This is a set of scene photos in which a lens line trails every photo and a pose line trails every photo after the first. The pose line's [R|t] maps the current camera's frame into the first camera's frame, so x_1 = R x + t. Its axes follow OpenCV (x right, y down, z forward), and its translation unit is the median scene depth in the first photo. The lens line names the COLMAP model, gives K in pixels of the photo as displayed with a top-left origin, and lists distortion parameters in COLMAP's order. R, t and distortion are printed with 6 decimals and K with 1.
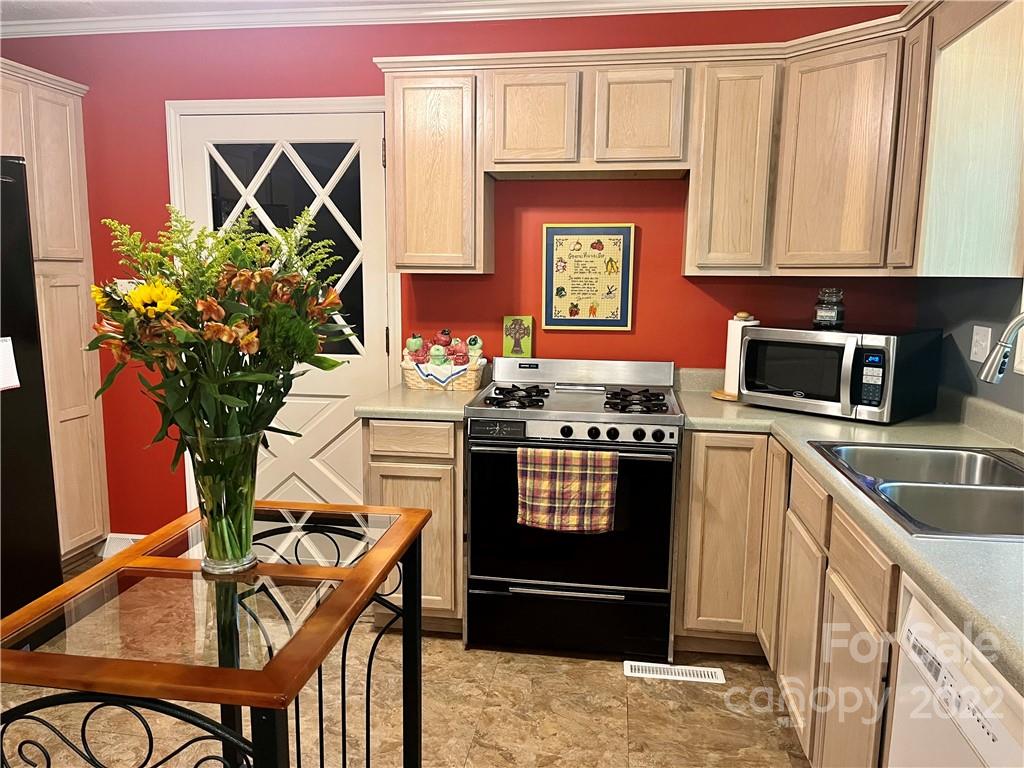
lens RADIAL K [[774.2, 0, 506.4], [0, 774.2, 392.8], [0, 0, 1]] dist [0.058404, -0.069796]
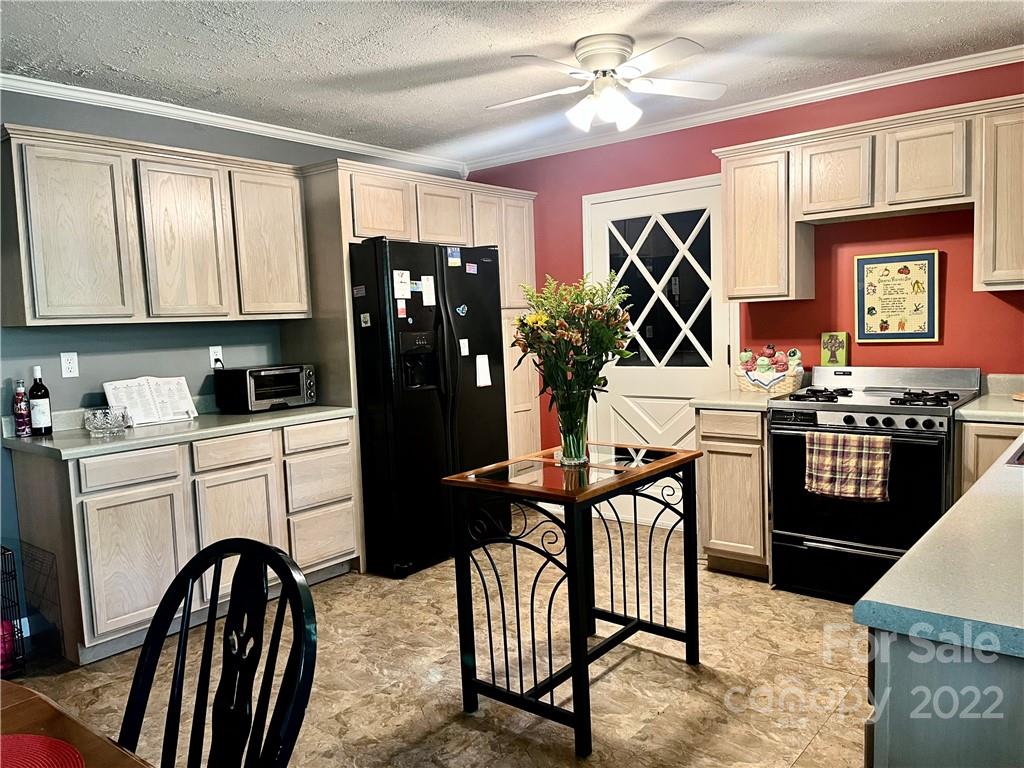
lens RADIAL K [[774.2, 0, 515.0], [0, 774.2, 389.3], [0, 0, 1]] dist [0.058404, -0.069796]
pose [[0.857141, 0.004879, -0.515059, 0.248973], [-0.032141, 0.998513, -0.044028, 0.068891], [0.514079, 0.054293, 0.856023, -0.348402]]
